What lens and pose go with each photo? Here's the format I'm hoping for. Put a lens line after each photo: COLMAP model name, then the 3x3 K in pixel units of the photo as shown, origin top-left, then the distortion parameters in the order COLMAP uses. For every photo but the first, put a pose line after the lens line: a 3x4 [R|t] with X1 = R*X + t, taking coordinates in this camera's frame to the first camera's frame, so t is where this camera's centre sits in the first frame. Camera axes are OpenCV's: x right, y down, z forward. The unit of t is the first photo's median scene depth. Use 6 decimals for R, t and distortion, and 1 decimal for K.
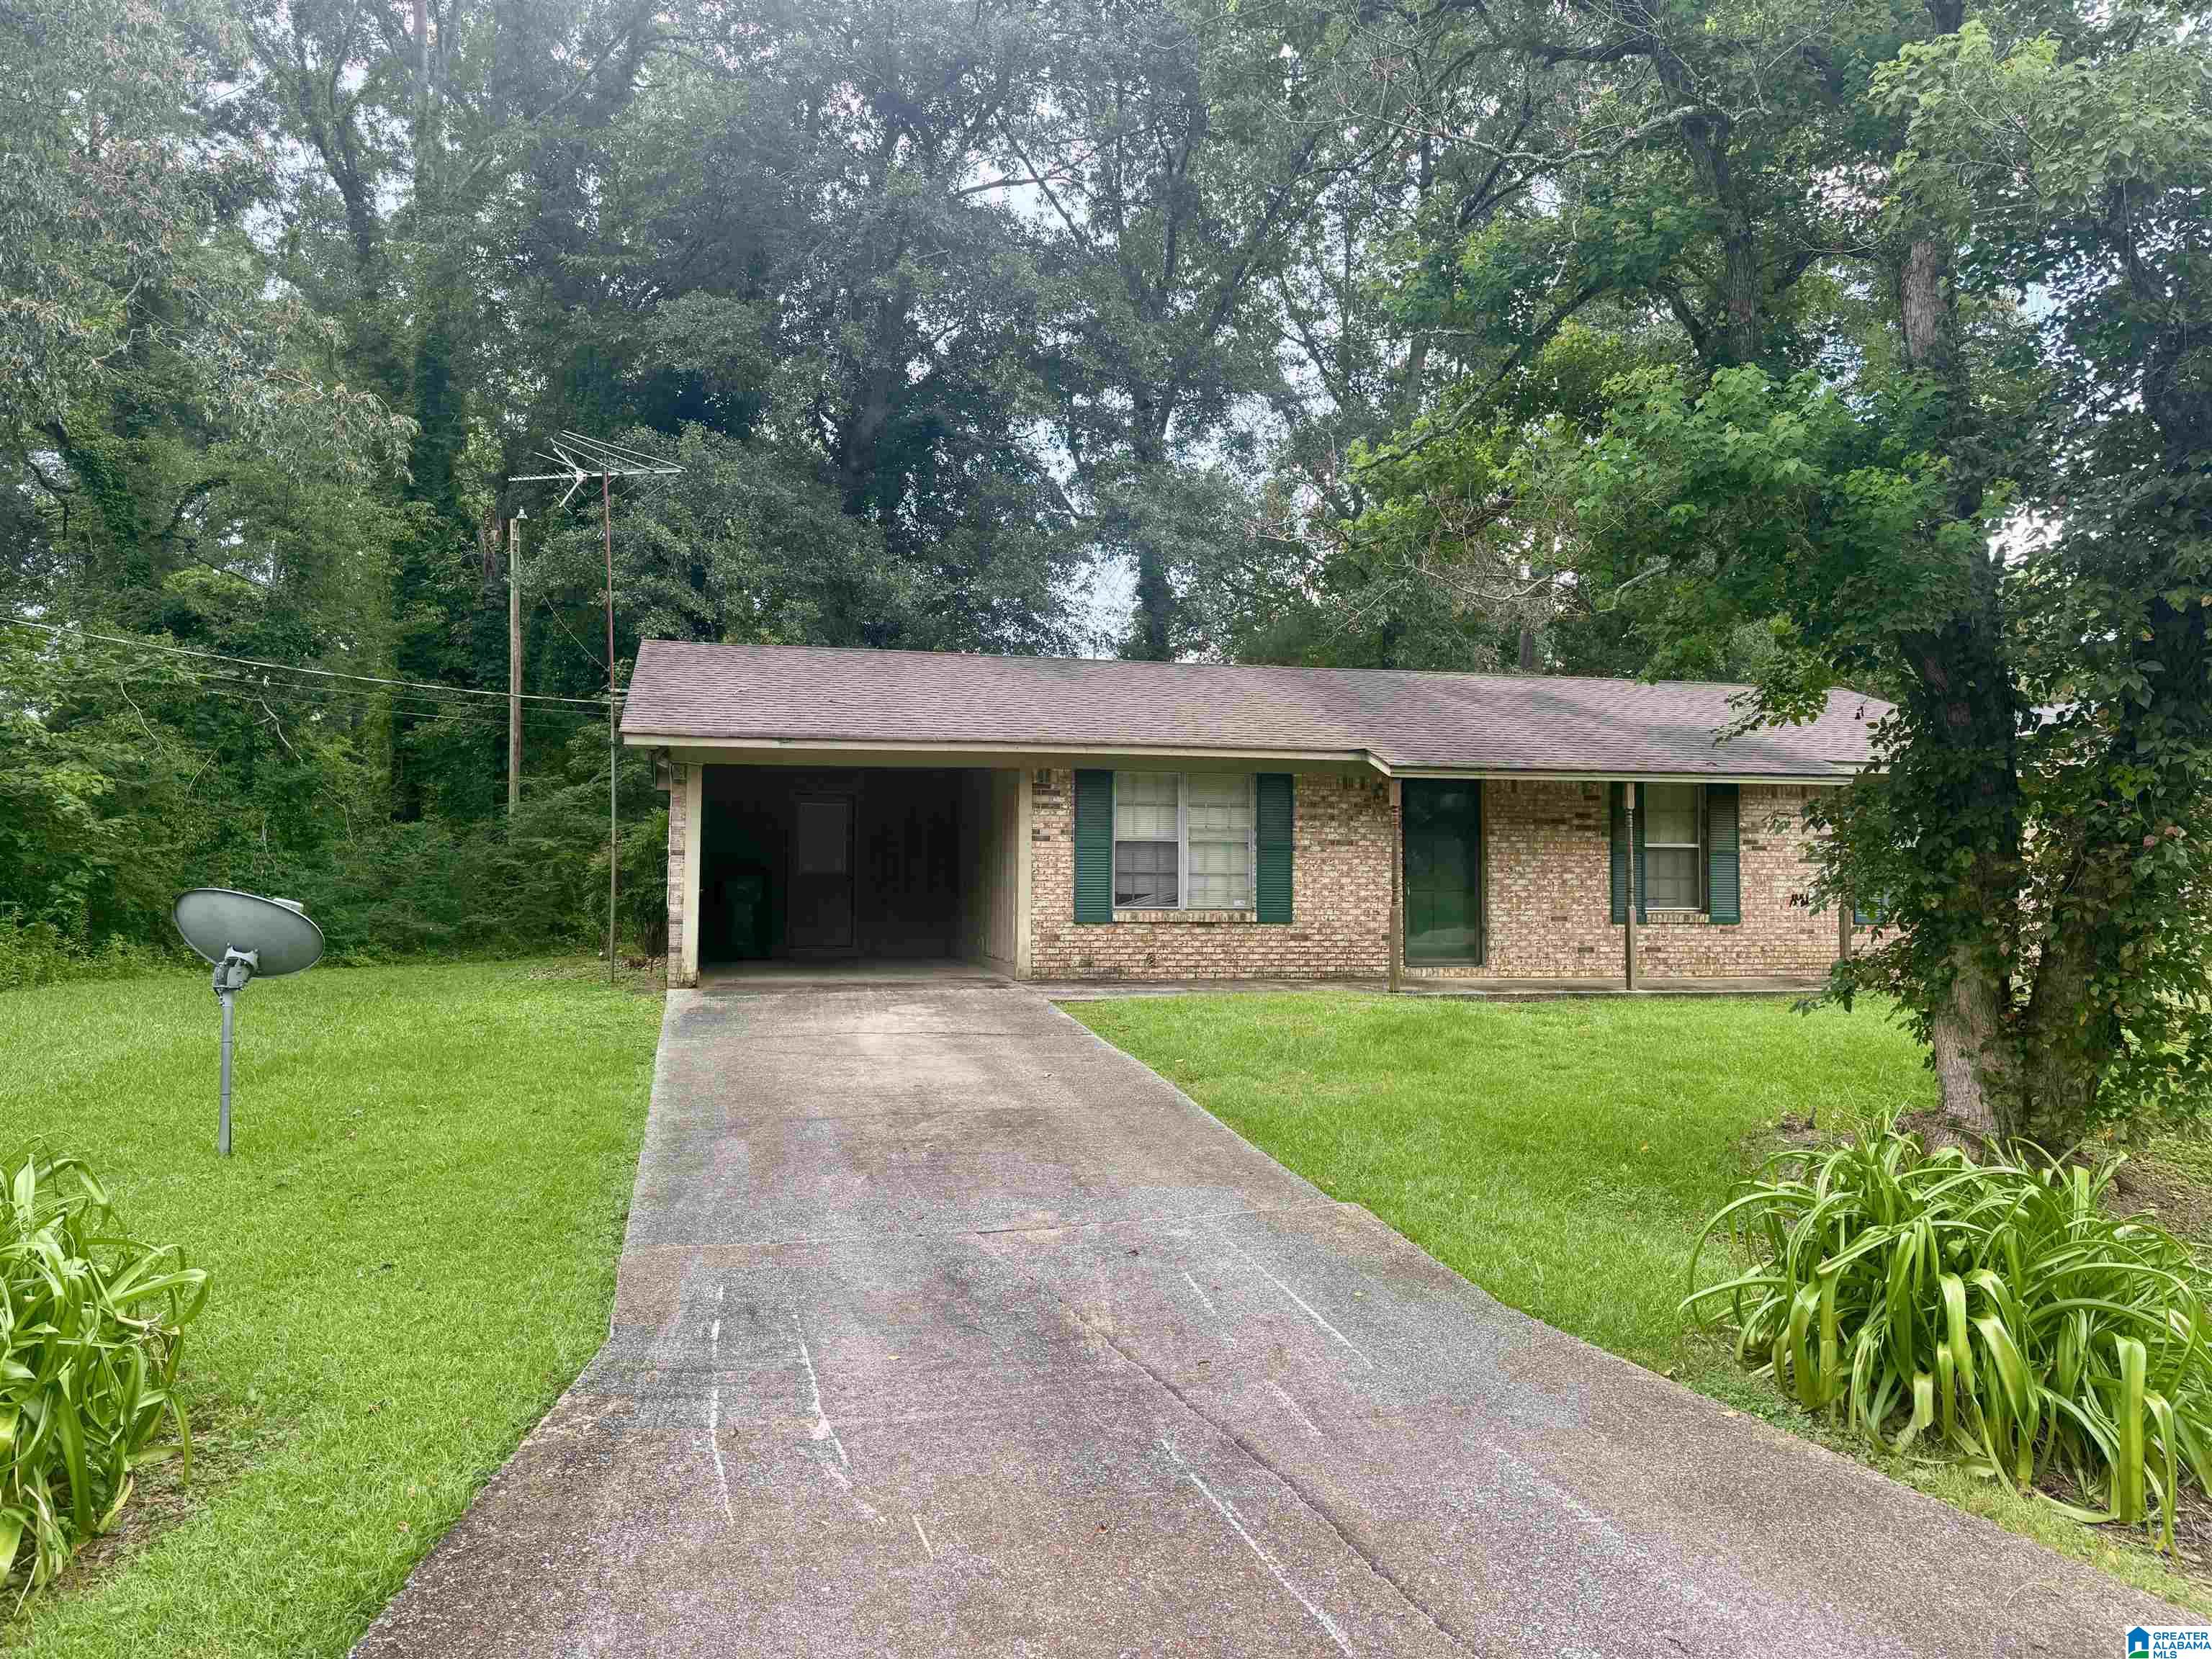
lens RADIAL K [[1563.2, 0, 1112.3], [0, 1563.2, 823.5], [0, 0, 1]] dist [0.042699, -0.000586]
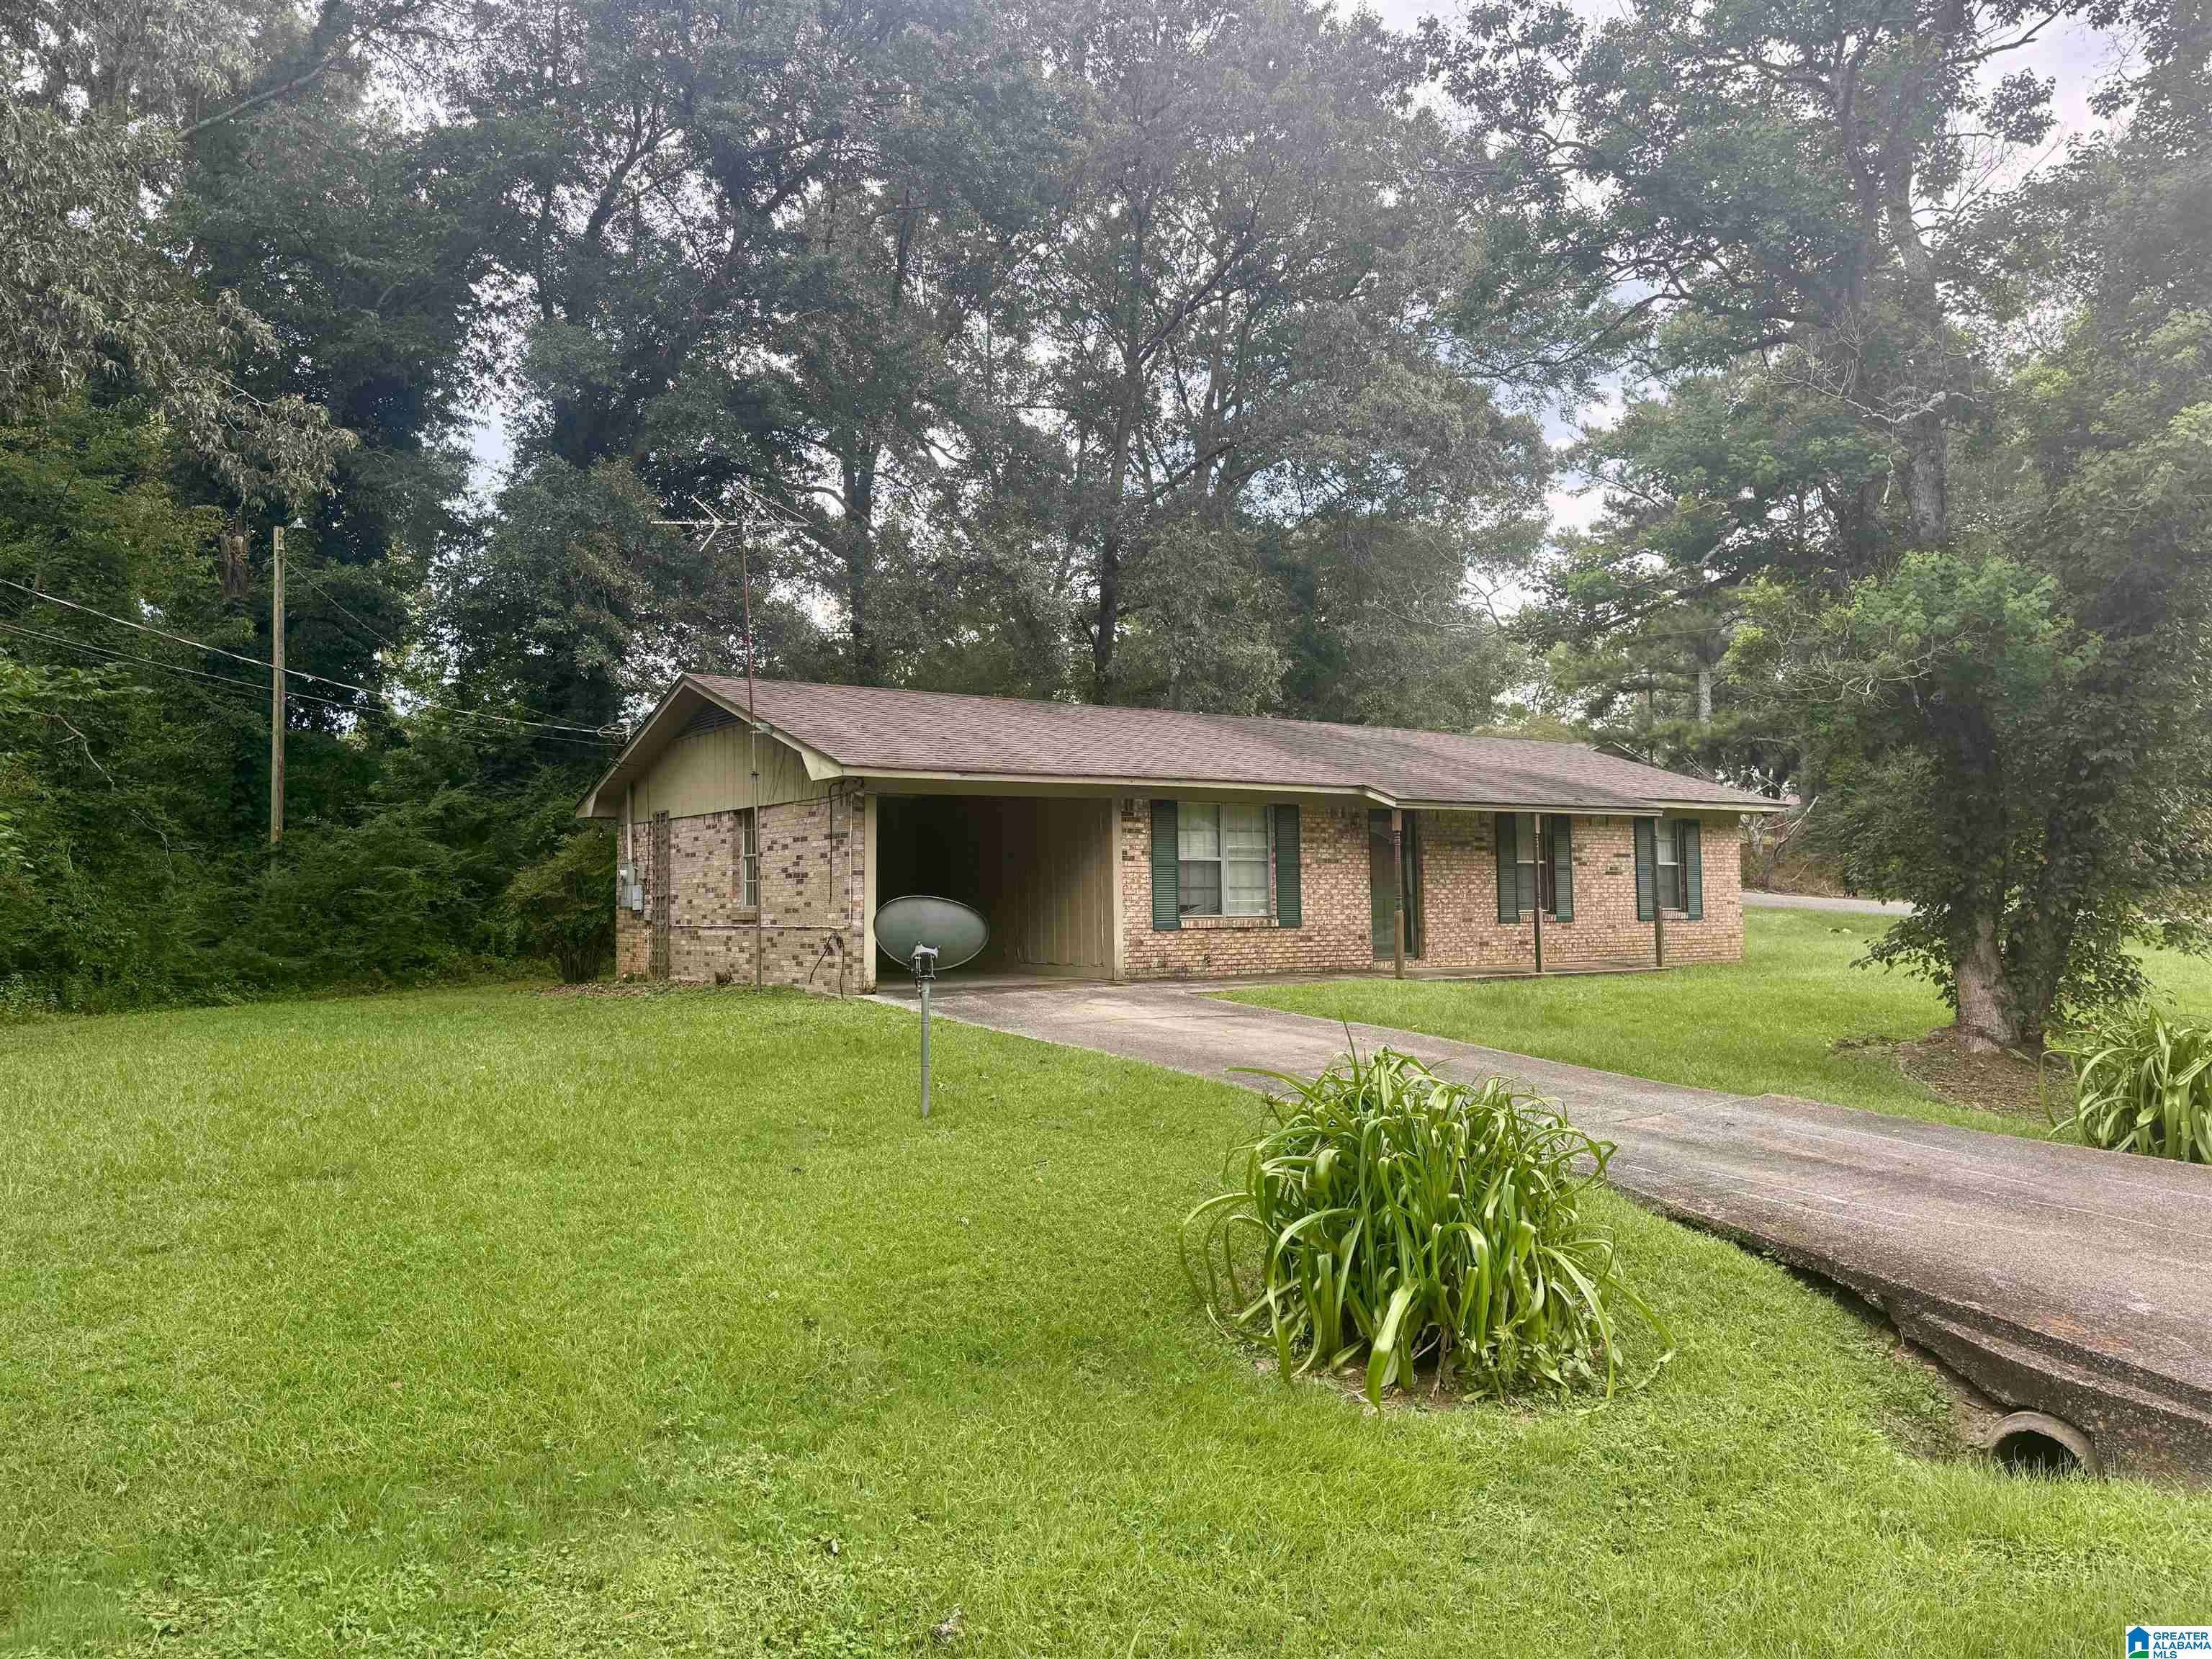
lens RADIAL K [[1563.2, 0, 1104.0], [0, 1563.2, 832.1], [0, 0, 1]] dist [0.042699, -0.000586]
pose [[0.935636, -0.000159, 0.352967, -0.459659], [0.005121, 0.999901, -0.013122, 0.004779], [-0.352930, 0.014085, 0.935544, -0.088288]]
